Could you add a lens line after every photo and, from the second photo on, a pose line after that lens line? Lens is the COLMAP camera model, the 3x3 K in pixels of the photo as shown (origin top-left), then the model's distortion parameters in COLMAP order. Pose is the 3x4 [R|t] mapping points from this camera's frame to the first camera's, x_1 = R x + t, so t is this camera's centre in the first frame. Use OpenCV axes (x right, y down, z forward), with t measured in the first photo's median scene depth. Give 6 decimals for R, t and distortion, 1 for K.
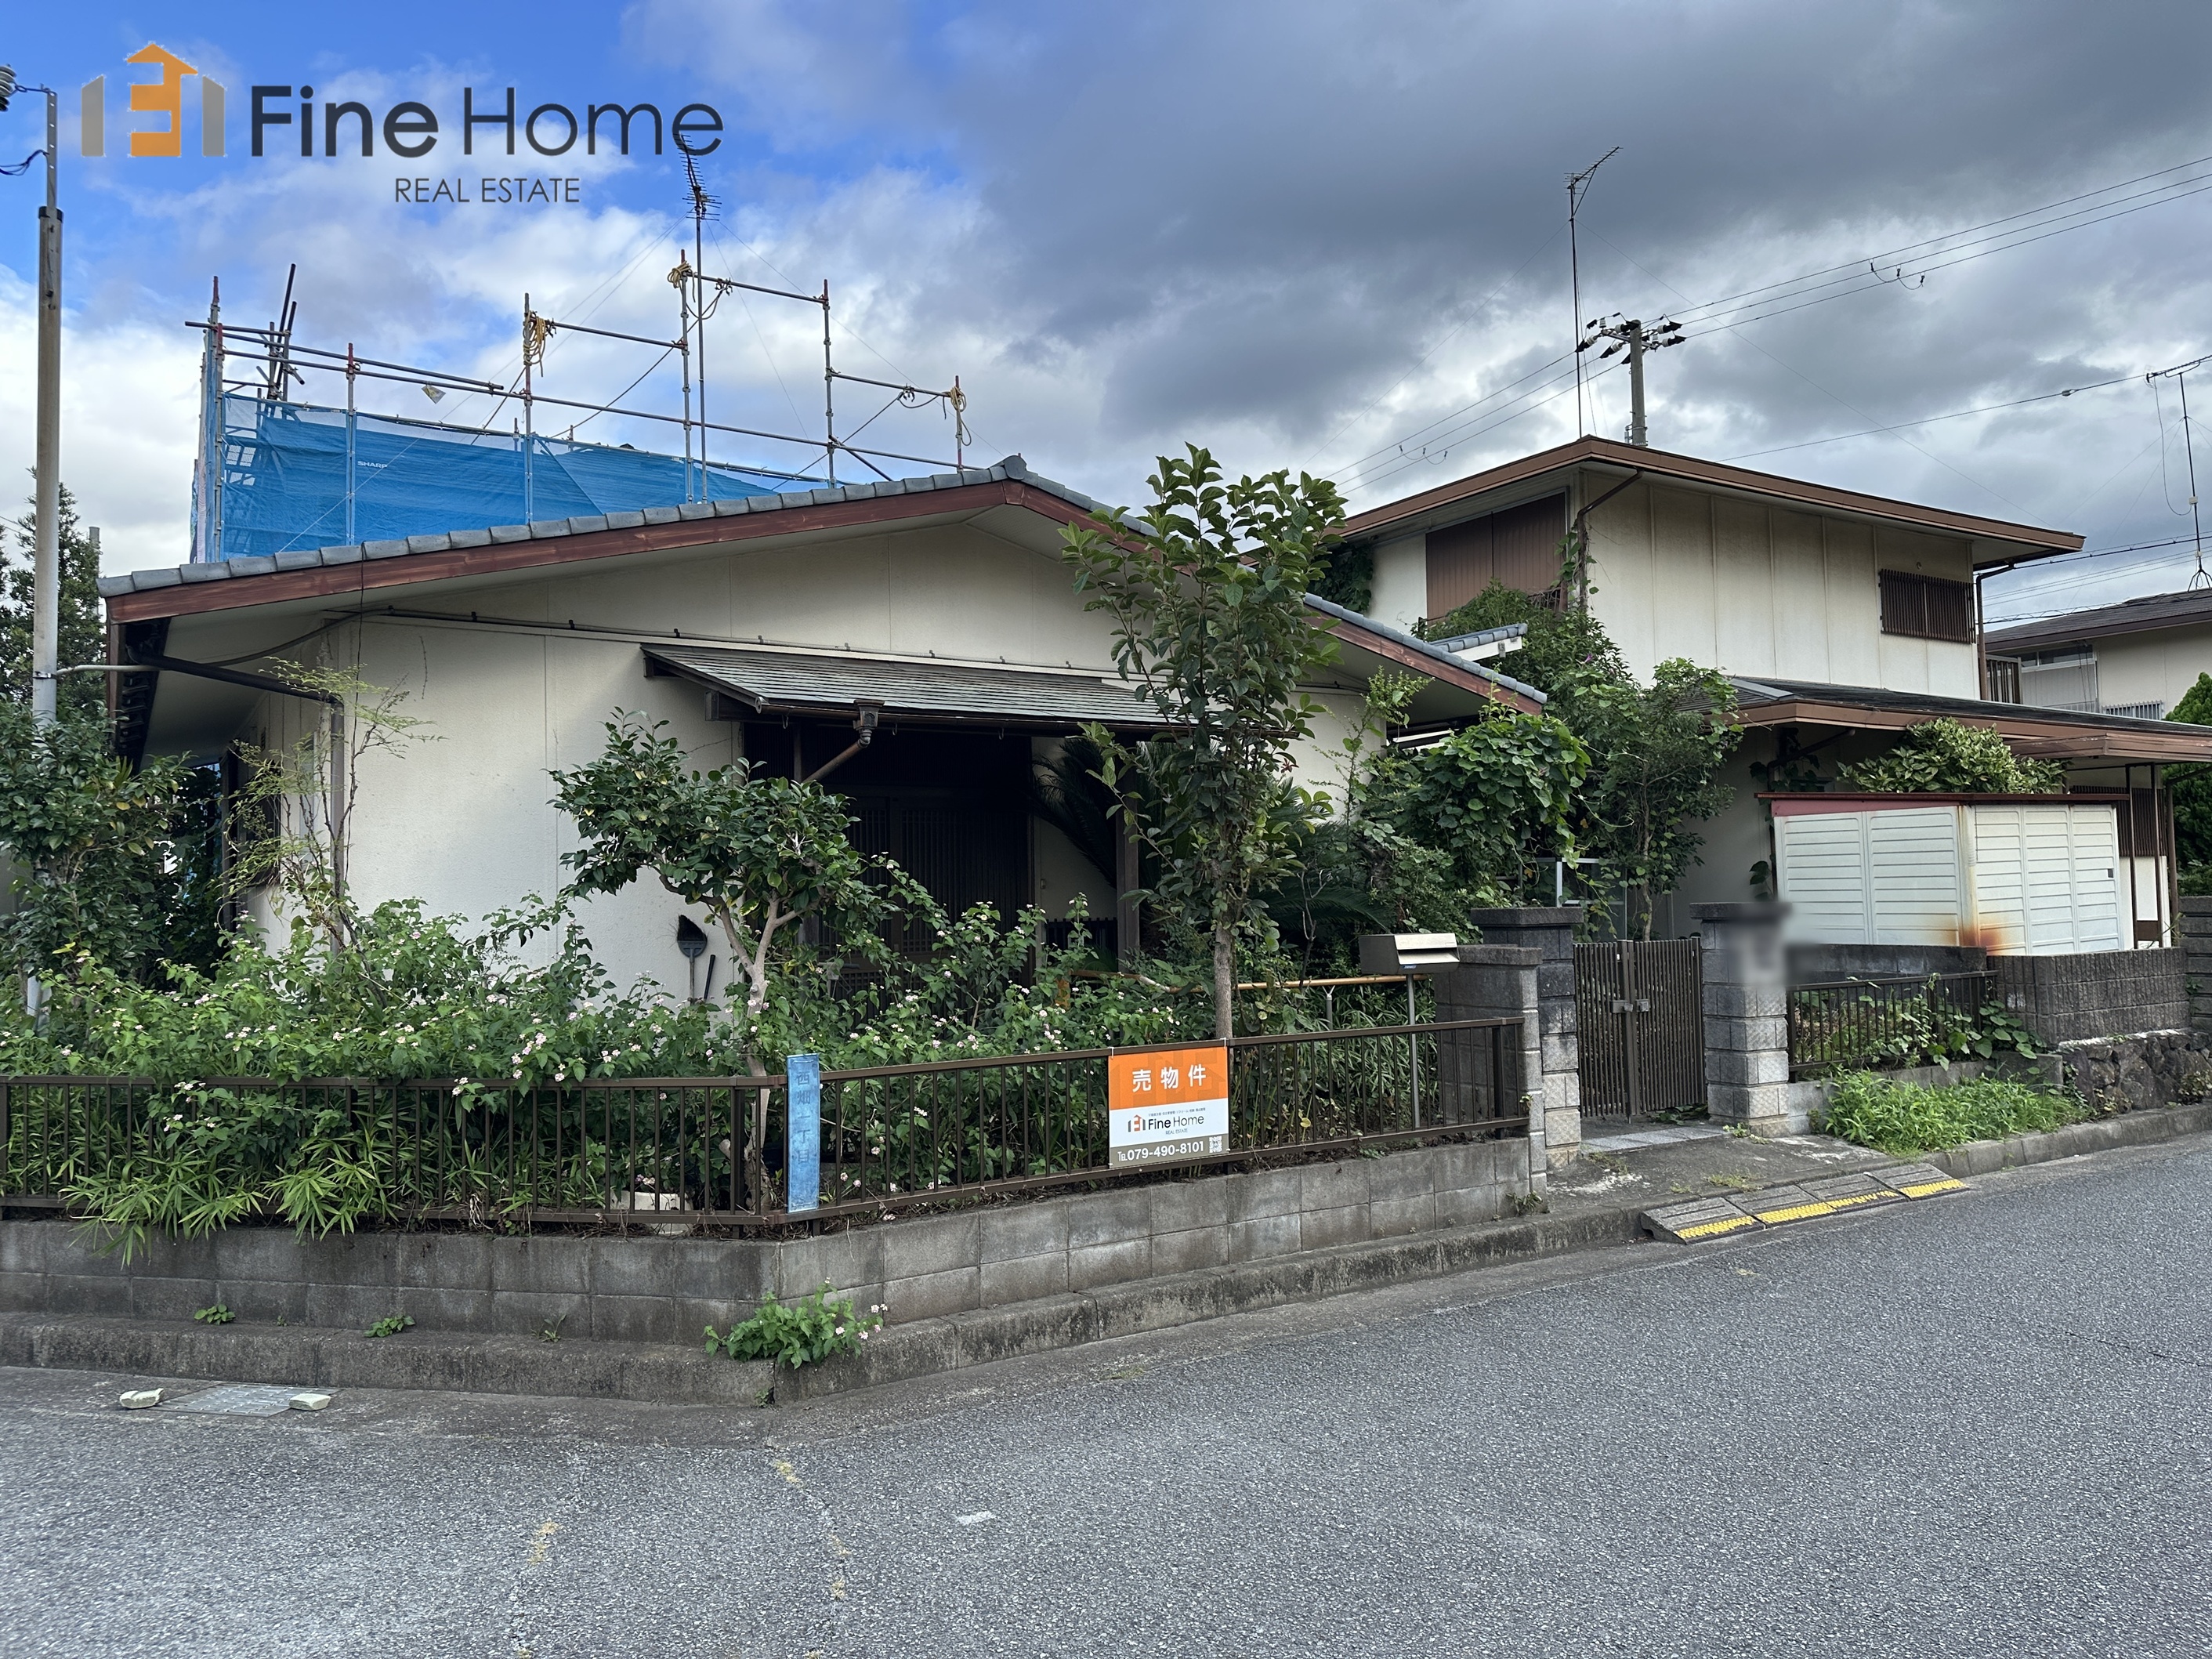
lens RADIAL K [[1527.7, 0, 1101.6], [0, 1527.7, 823.3], [0, 0, 1]] dist [0.163551, -0.288388]
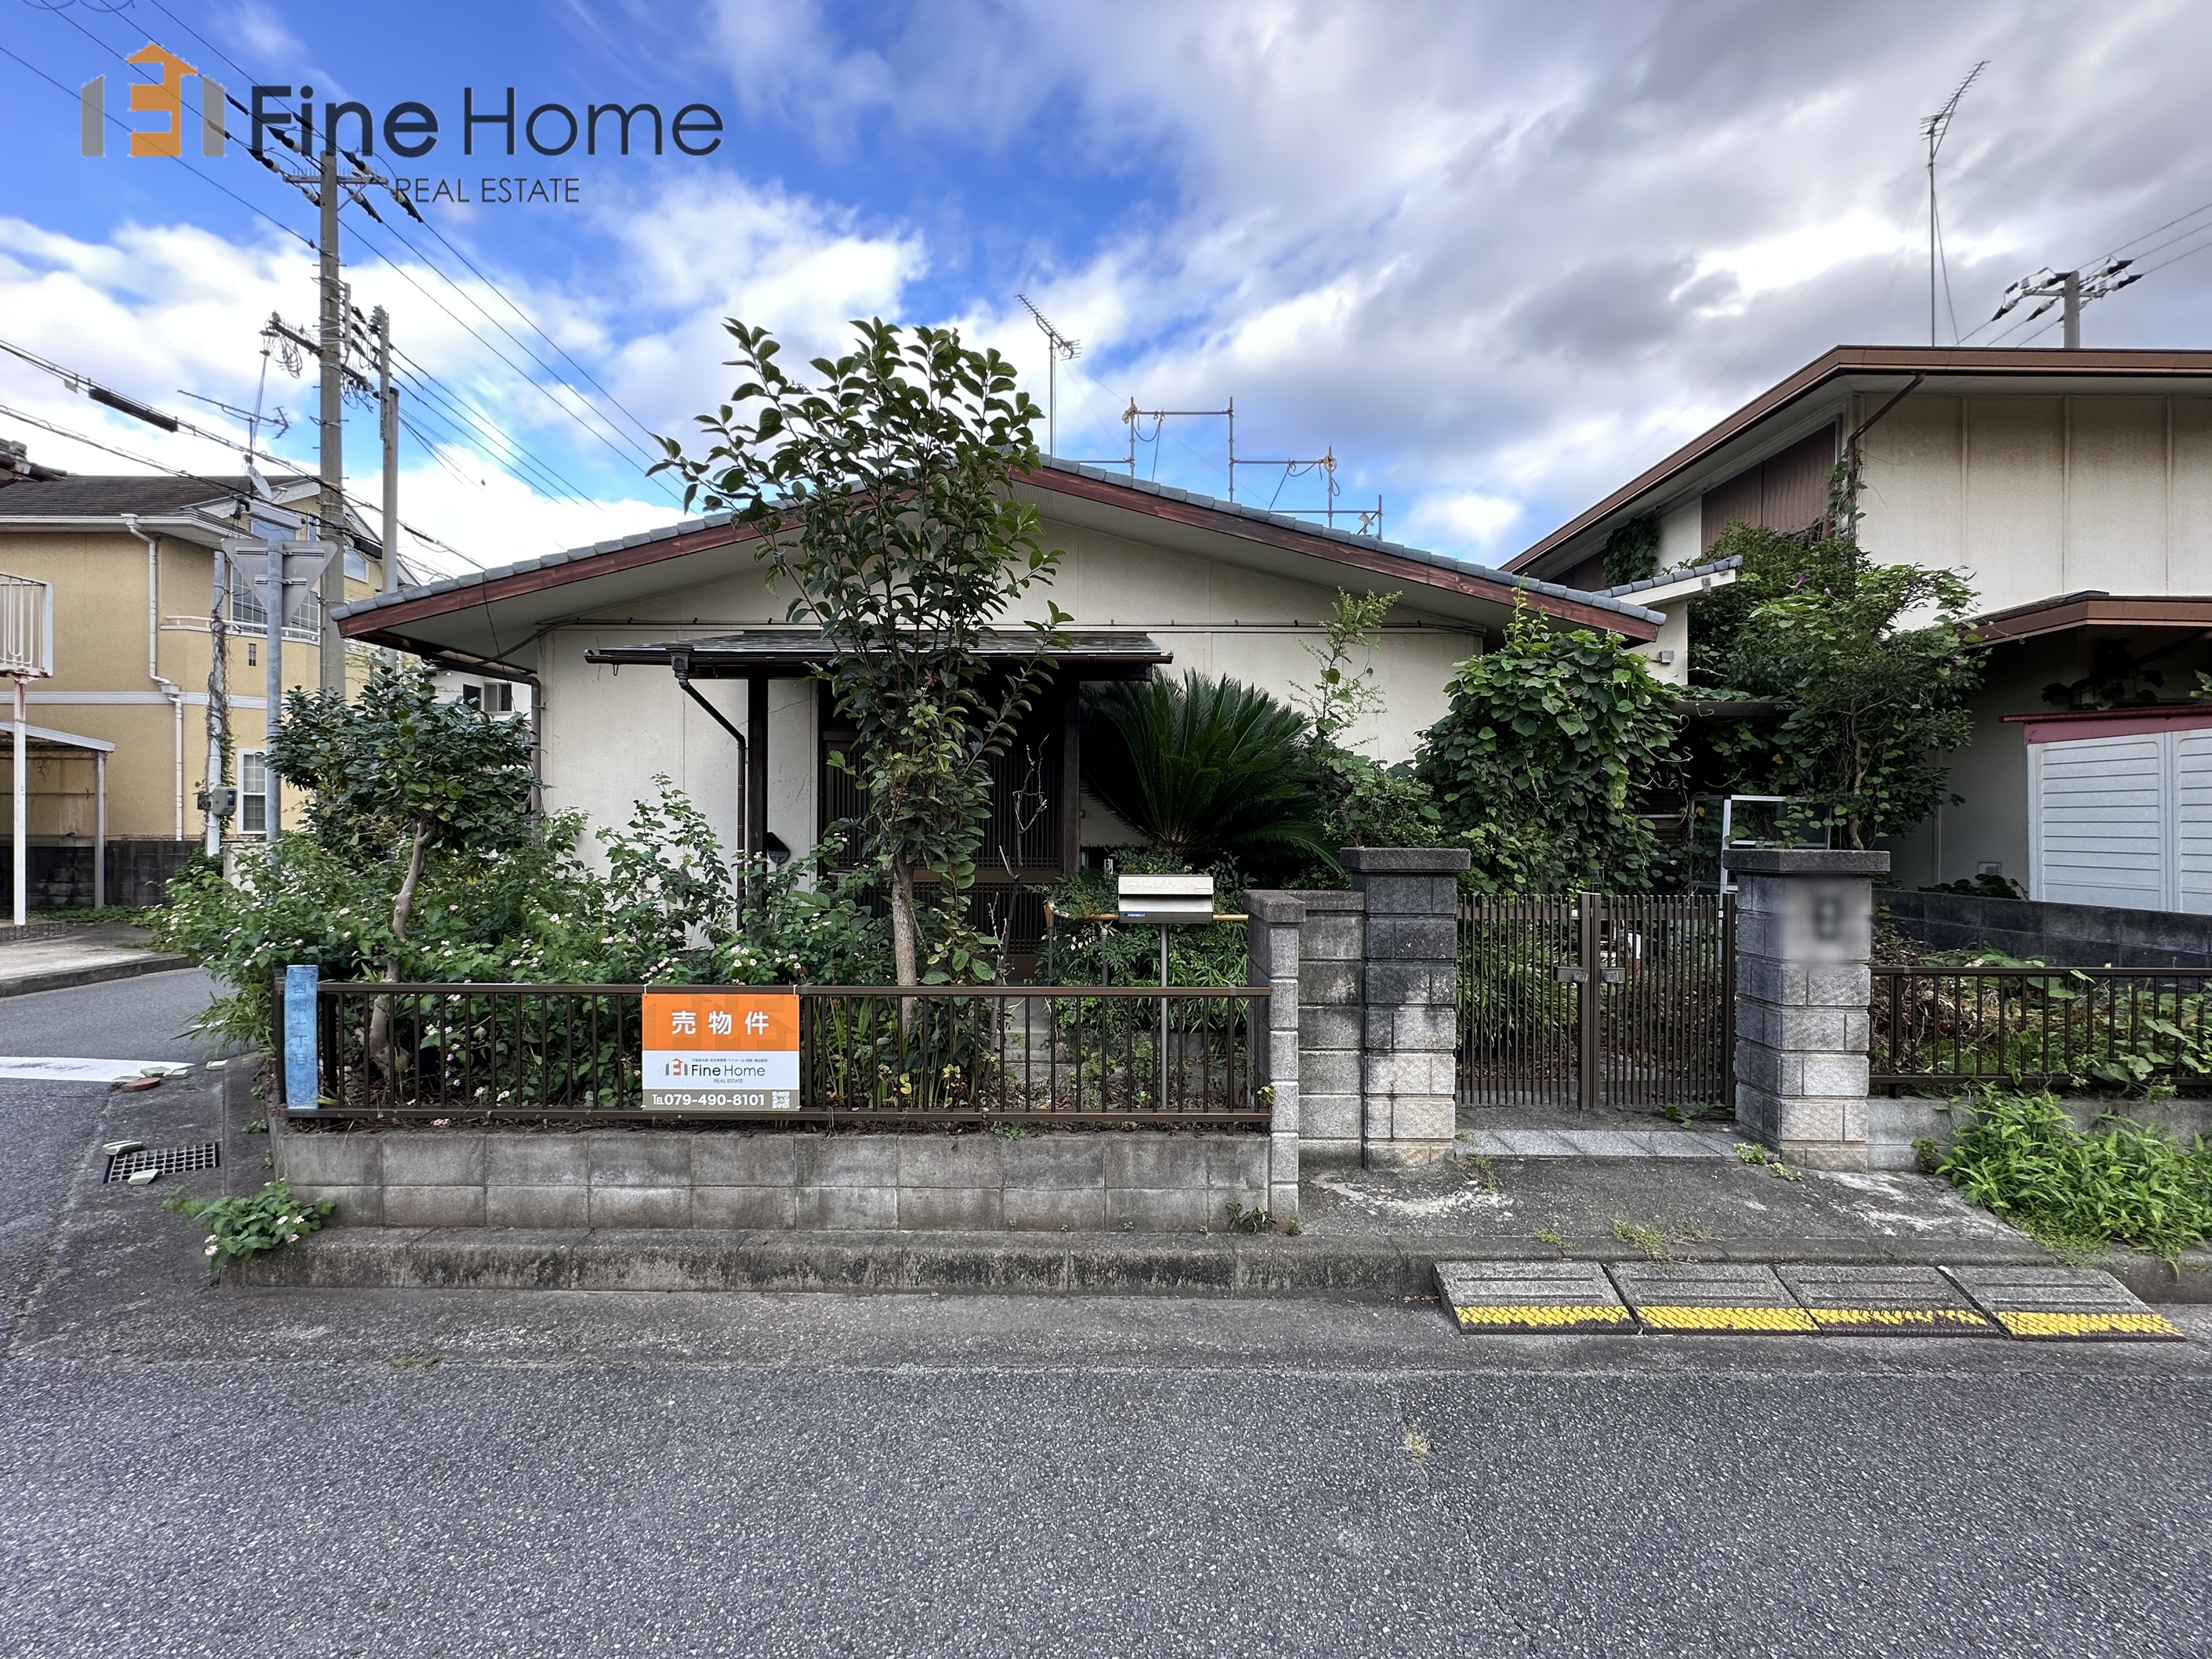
lens RADIAL K [[880.1, 0, 1104.6], [0, 880.1, 833.7], [0, 0, 1]] dist [-0.003259, 0.000411]
pose [[0.845419, 0.025916, -0.533475, 0.444624], [0.006090, 0.998289, 0.058148, 0.020561], [0.534069, -0.052408, 0.843815, 0.590614]]
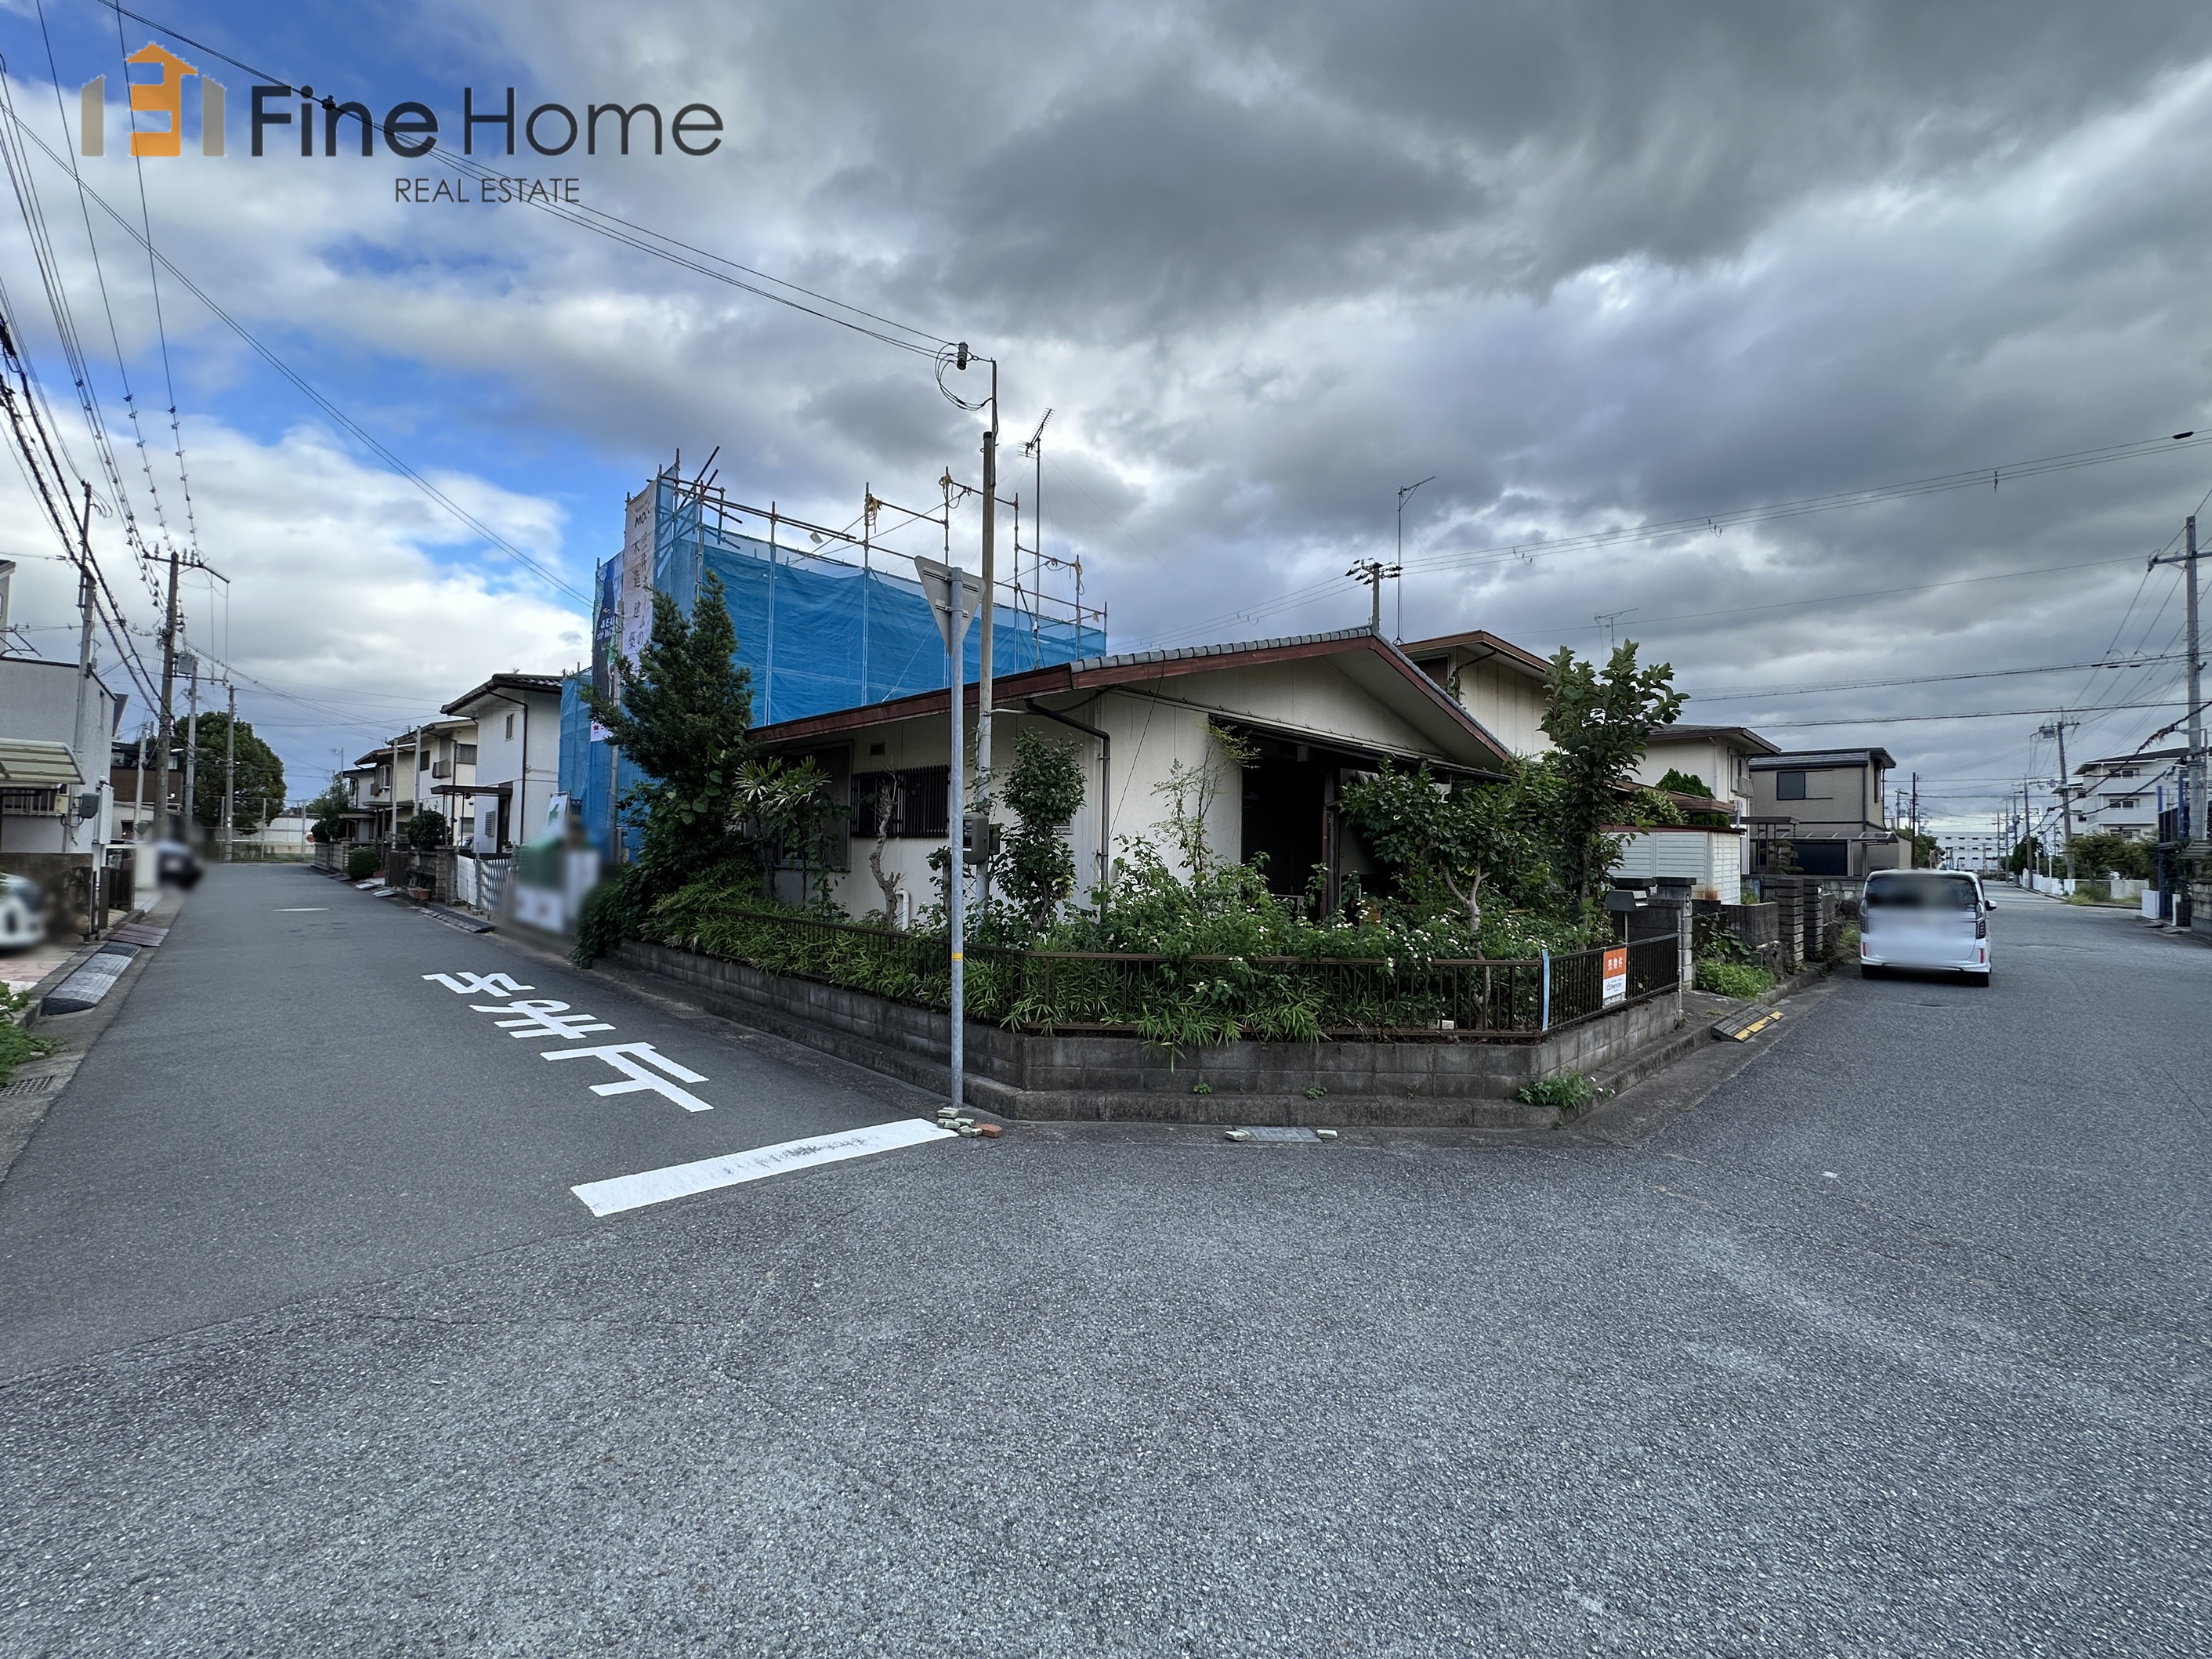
lens RADIAL K [[883.7, 0, 1107.9], [0, 883.7, 832.0], [0, 0, 1]] dist [-0.004712, 0.000452]
pose [[0.974898, 0.042211, 0.218616, -0.722939], [-0.047158, 0.998735, 0.017458, 0.008556], [-0.217603, -0.027329, 0.975655, 0.043060]]
